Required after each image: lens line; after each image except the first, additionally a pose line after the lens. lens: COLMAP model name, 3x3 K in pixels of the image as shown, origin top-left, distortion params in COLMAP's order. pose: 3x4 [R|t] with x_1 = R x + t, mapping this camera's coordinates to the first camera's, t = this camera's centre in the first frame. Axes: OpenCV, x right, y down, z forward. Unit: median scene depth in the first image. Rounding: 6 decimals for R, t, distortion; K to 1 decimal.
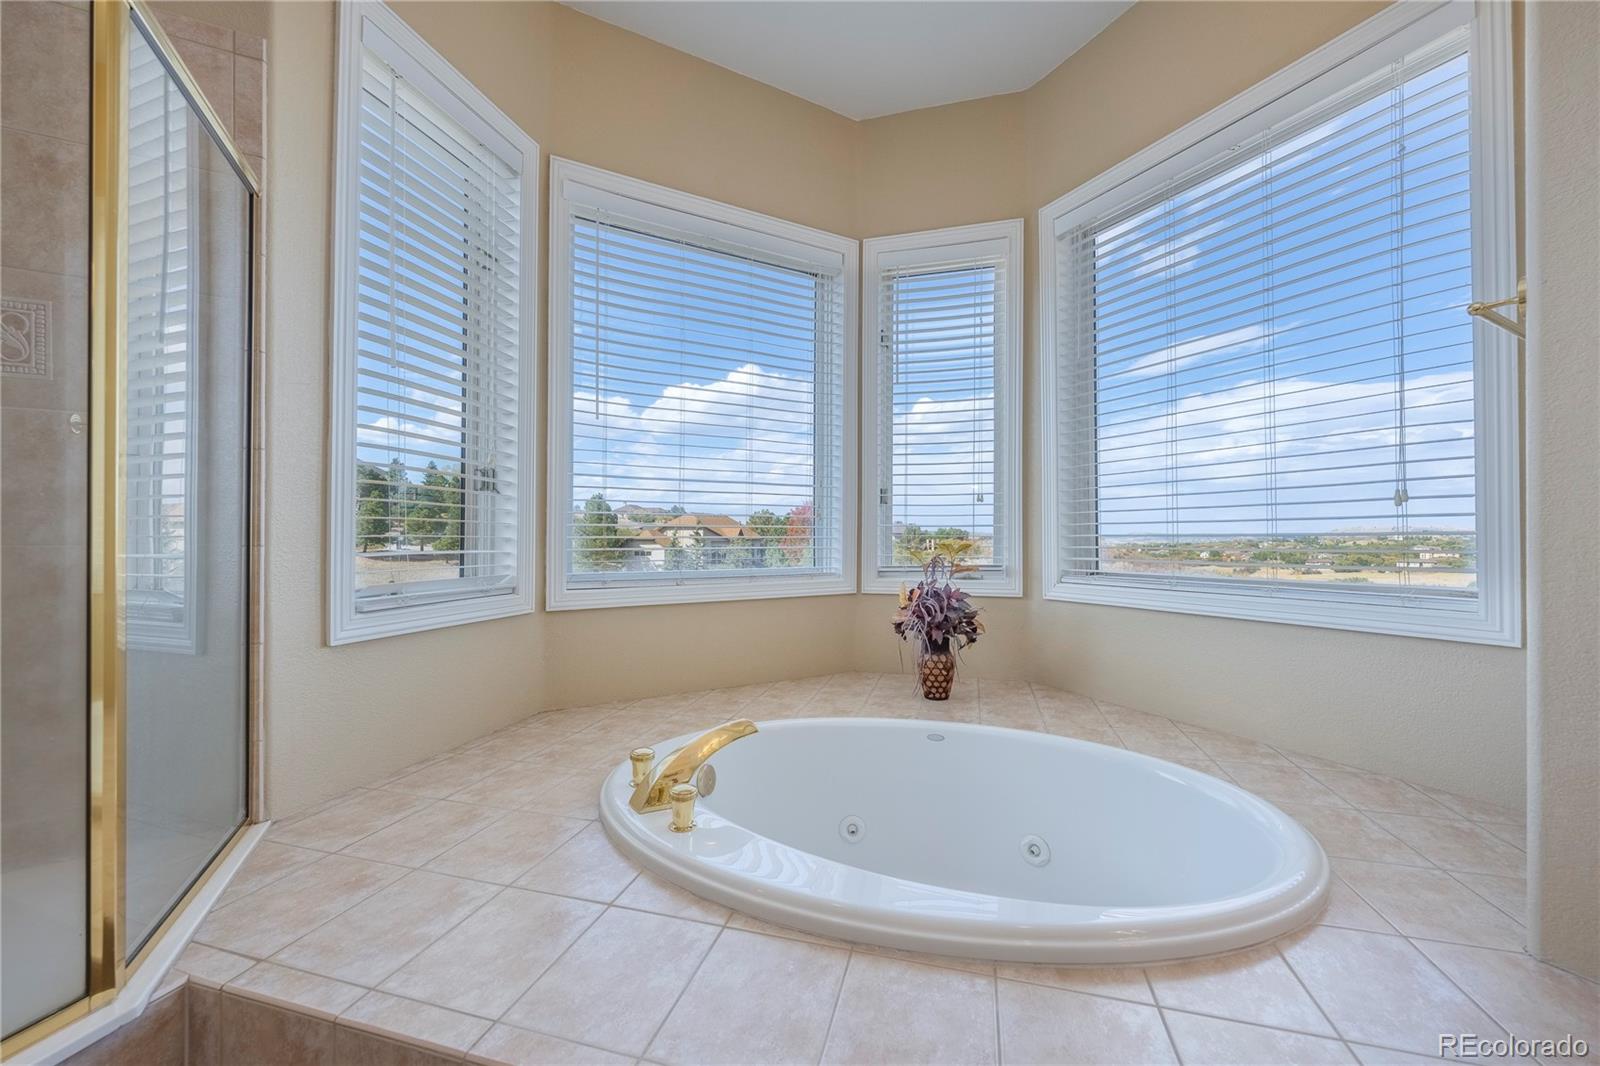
lens RADIAL K [[603.4, 0, 796.3], [0, 603.4, 532.6], [0, 0, 1]] dist [-0.002426, -0.000424]
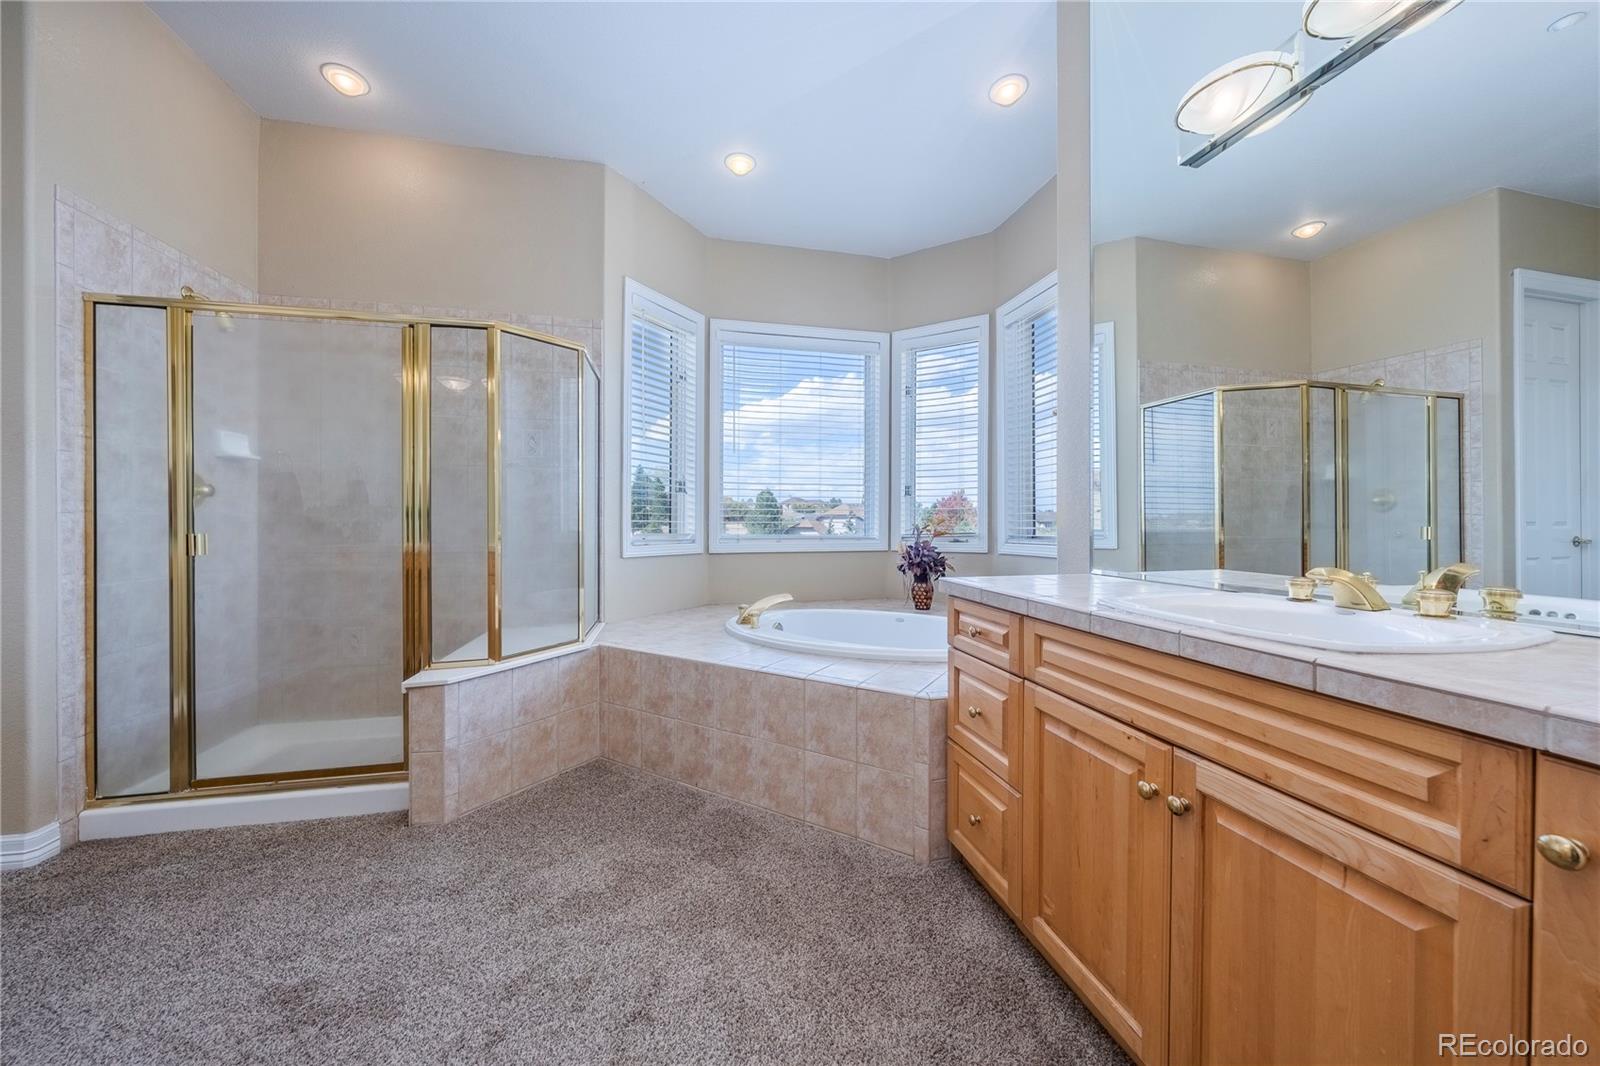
lens RADIAL K [[541.7, 0, 801.4], [0, 541.7, 524.5], [0, 0, 1]] dist [-0.002595, 0.000254]
pose [[0.967944, -0.001466, -0.251160, 0.288216], [0.002913, 0.999981, 0.005391, 0.026050], [0.251148, -0.005950, 0.967930, -0.567004]]
